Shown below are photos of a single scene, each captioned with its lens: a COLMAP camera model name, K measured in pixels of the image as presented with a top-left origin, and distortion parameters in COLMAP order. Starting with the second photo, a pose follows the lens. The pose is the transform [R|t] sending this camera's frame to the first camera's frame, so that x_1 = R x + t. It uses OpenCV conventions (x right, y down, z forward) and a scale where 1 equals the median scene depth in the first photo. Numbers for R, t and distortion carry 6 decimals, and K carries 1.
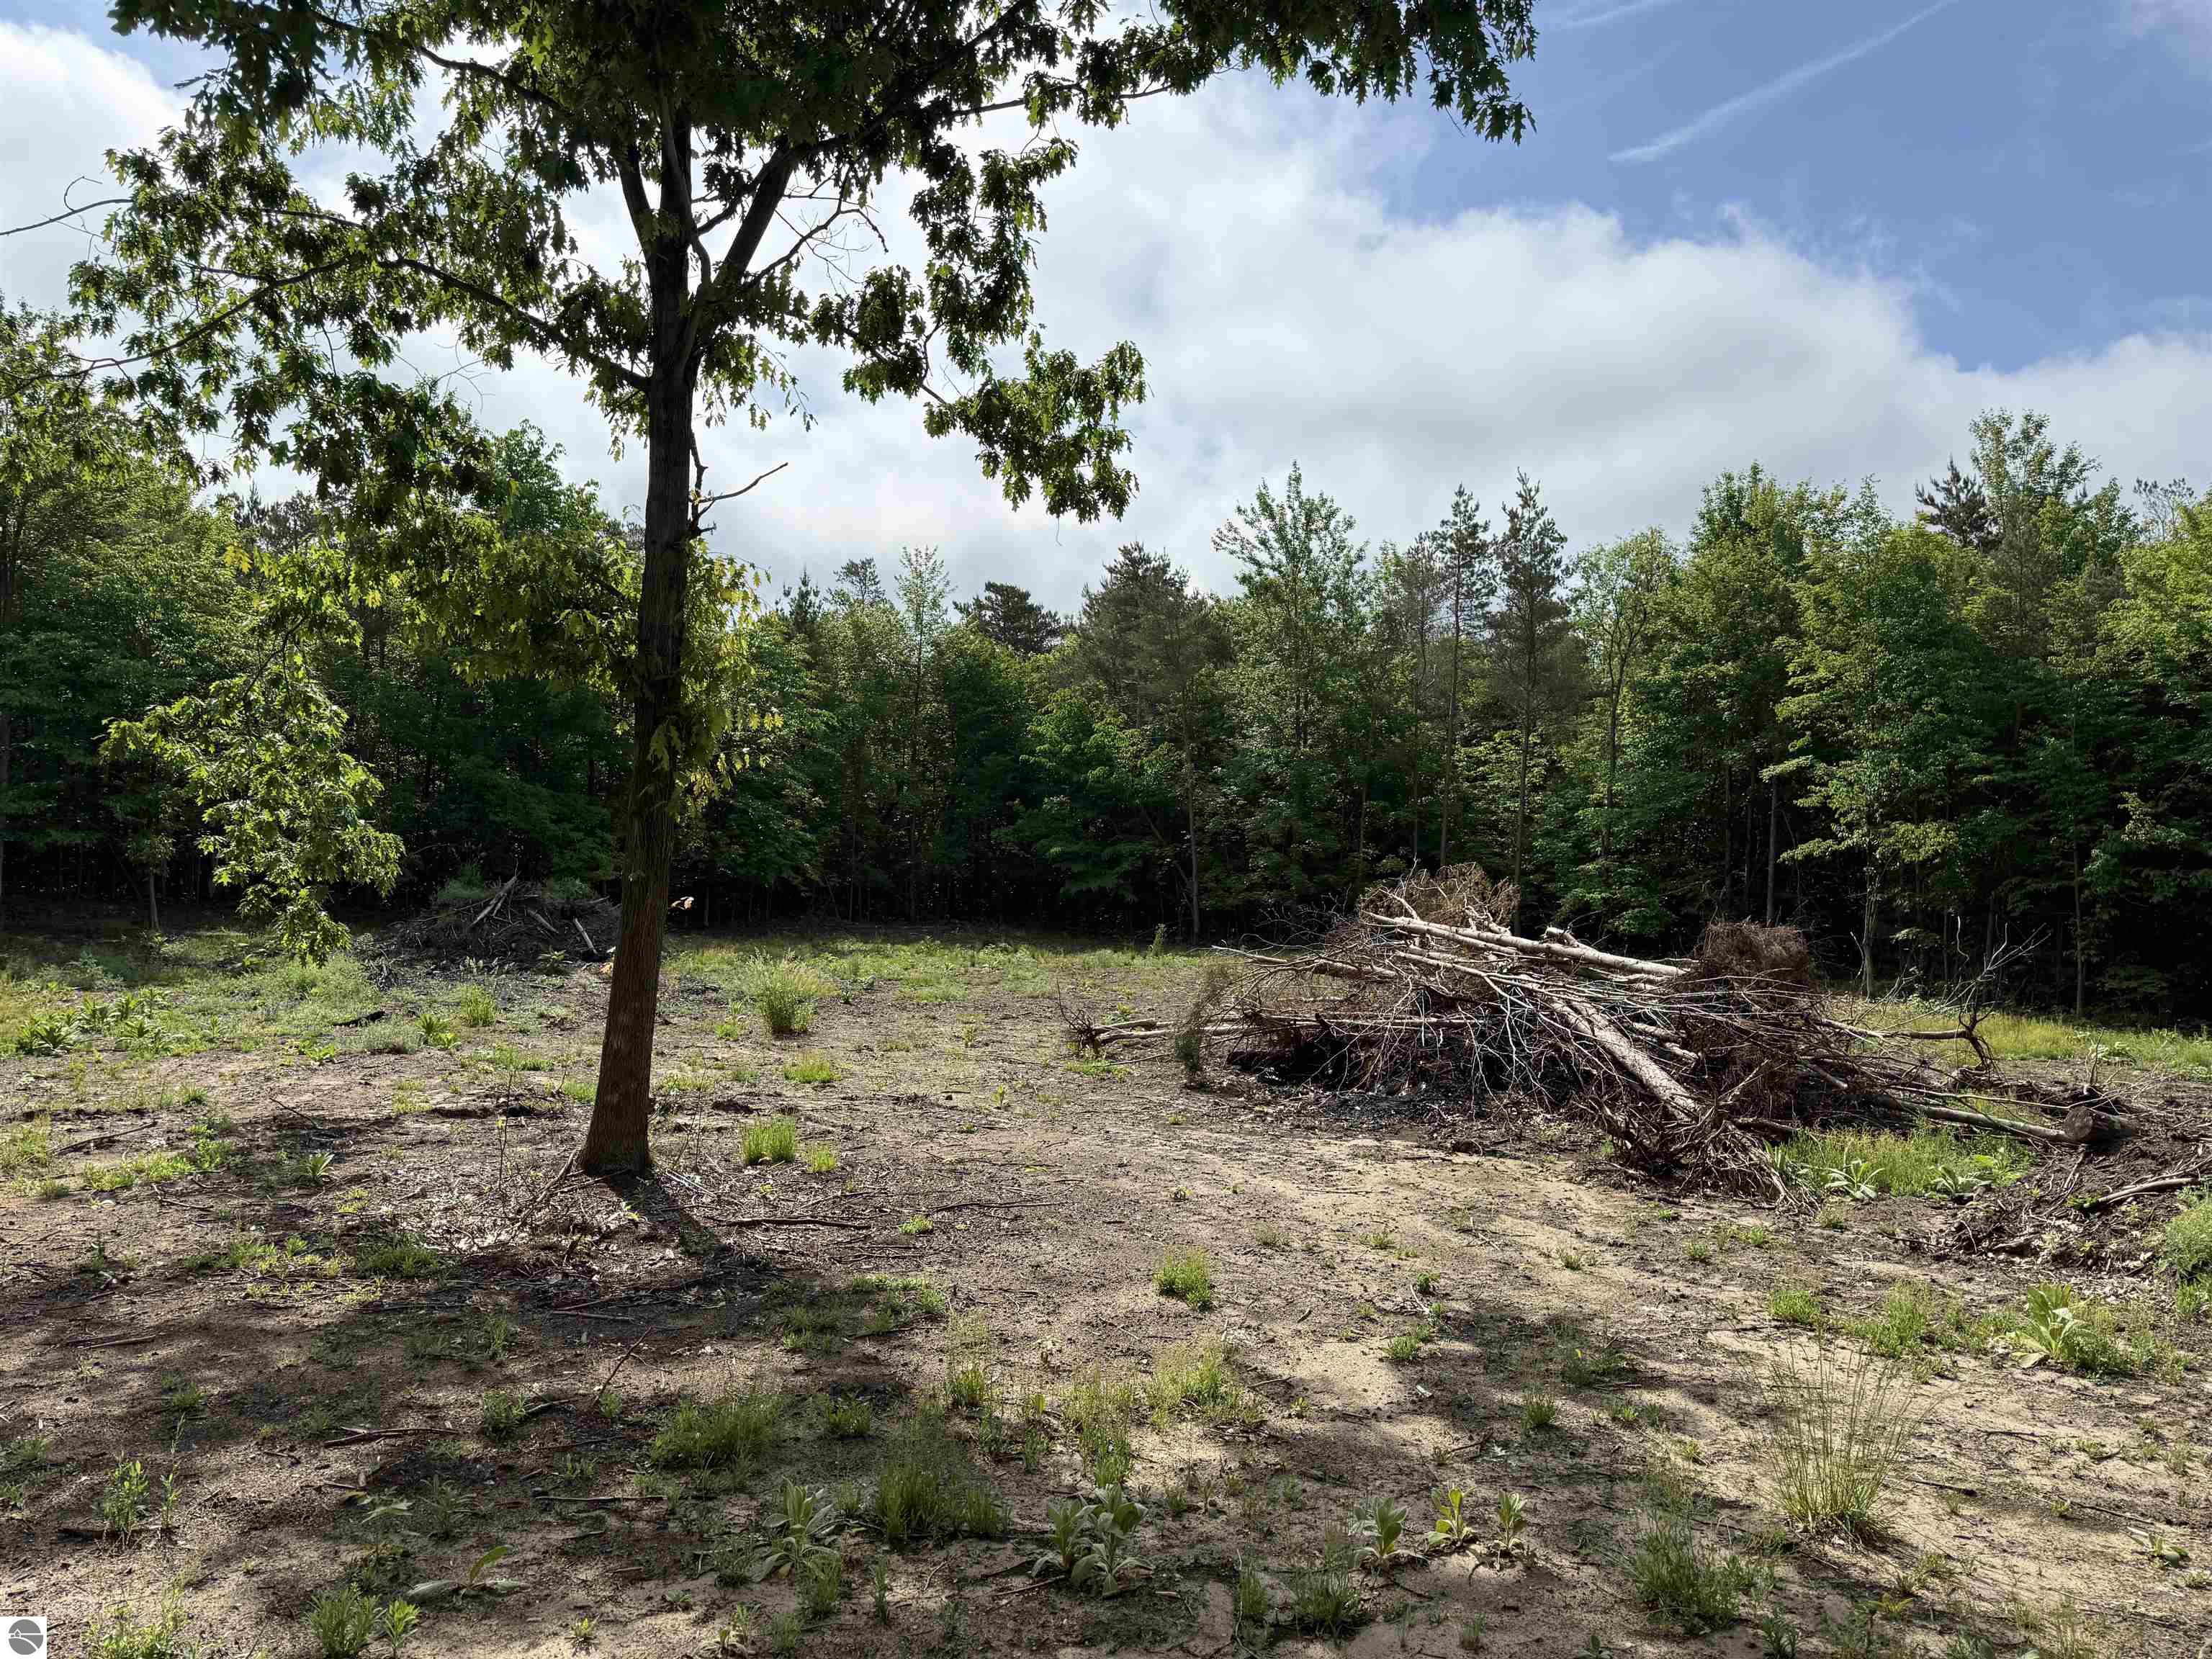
lens RADIAL K [[1559.5, 0, 1116.1], [0, 1559.5, 838.7], [0, 0, 1]] dist [0.055755, -0.067571]
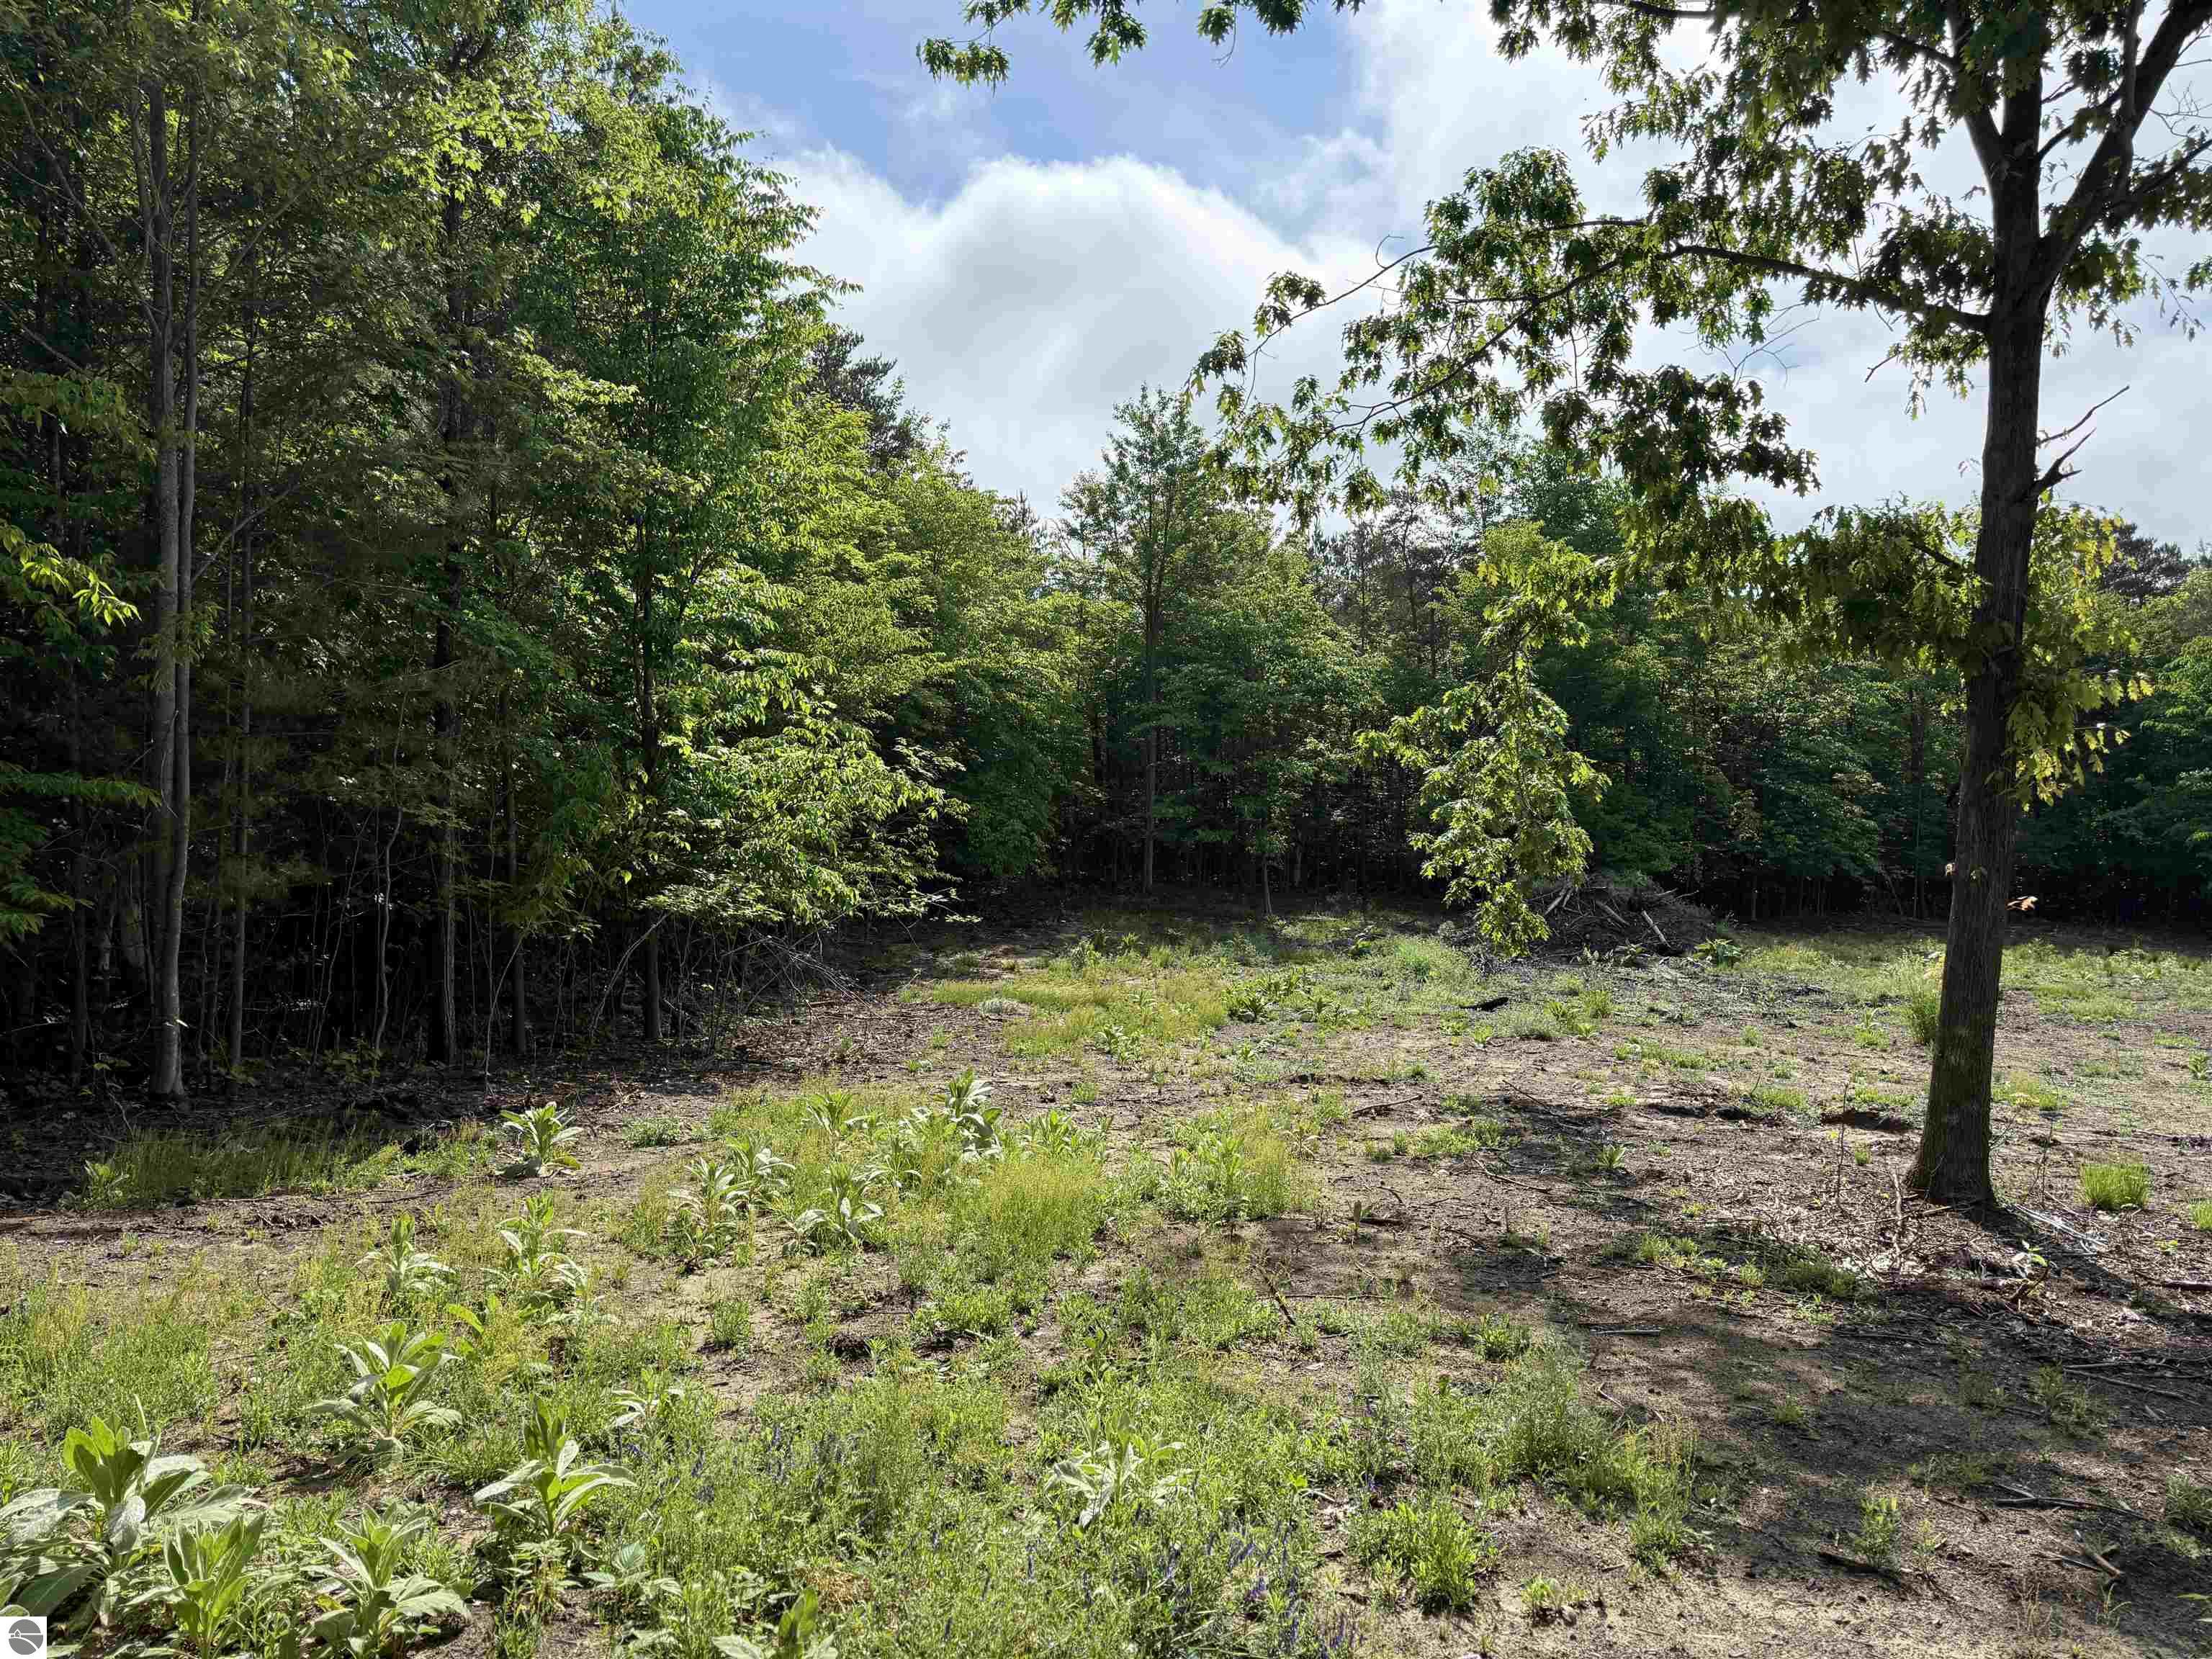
lens RADIAL K [[1559.5, 0, 1117.2], [0, 1559.5, 844.1], [0, 0, 1]] dist [0.055755, -0.067571]
pose [[0.823136, -0.007451, -0.567795, -0.150031], [0.012693, 0.999906, 0.005279, -0.002972], [0.567702, -0.011552, 0.823153, -0.012701]]
